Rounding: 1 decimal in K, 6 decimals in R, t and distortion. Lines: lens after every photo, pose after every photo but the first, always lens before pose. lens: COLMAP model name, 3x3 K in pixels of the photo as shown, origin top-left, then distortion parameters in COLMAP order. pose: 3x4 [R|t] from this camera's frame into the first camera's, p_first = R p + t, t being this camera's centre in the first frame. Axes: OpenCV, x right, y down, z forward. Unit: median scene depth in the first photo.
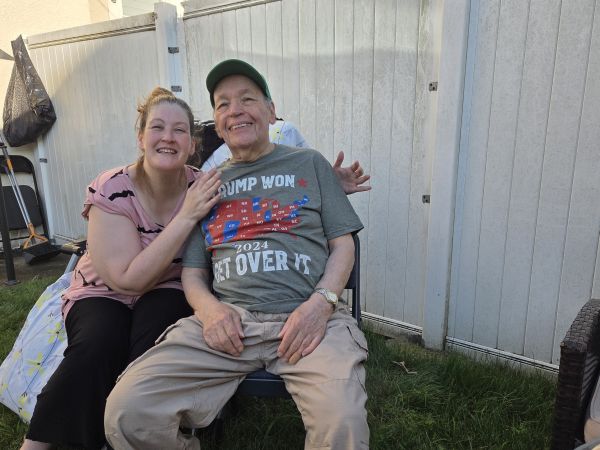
lens RADIAL K [[459.1, 0, 300.0], [0, 459.1, 225.0], [0, 0, 1]] dist [0.066980, -0.056459]
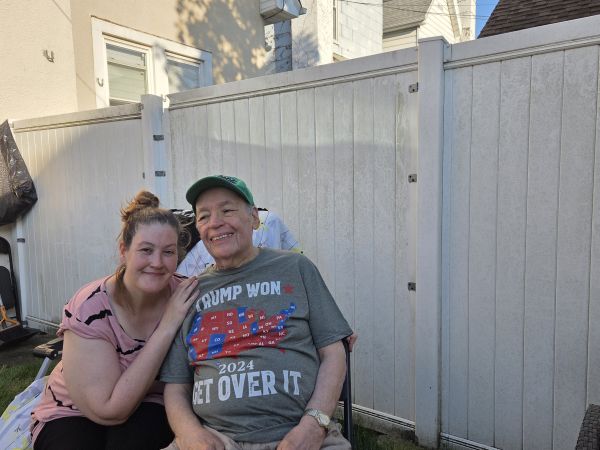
lens RADIAL K [[459.6, 0, 295.6], [0, 459.6, 224.6], [0, 0, 1]] dist [0.065329, -0.058364]
pose [[0.999411, -0.012099, 0.032105, -0.006440], [0.016466, 0.990091, -0.139457, -0.055503], [-0.030099, 0.139904, 0.989708, 0.006736]]
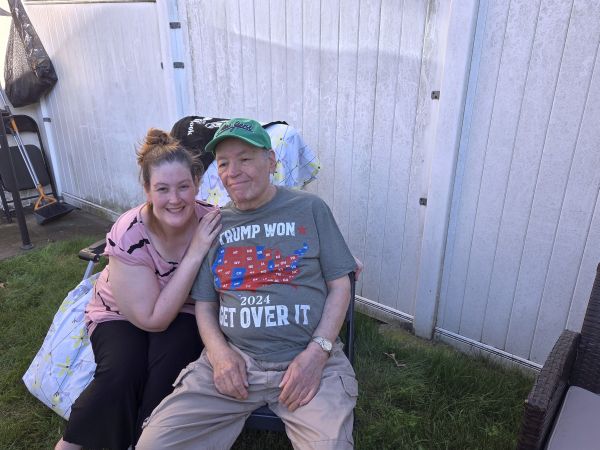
lens RADIAL K [[459.6, 0, 295.6], [0, 459.6, 224.6], [0, 0, 1]] dist [0.065329, -0.058364]
pose [[0.999797, 0.015107, -0.013352, 0.001493], [-0.012987, 0.989101, 0.146667, -0.157625], [0.015423, -0.146464, 0.989096, -0.039232]]
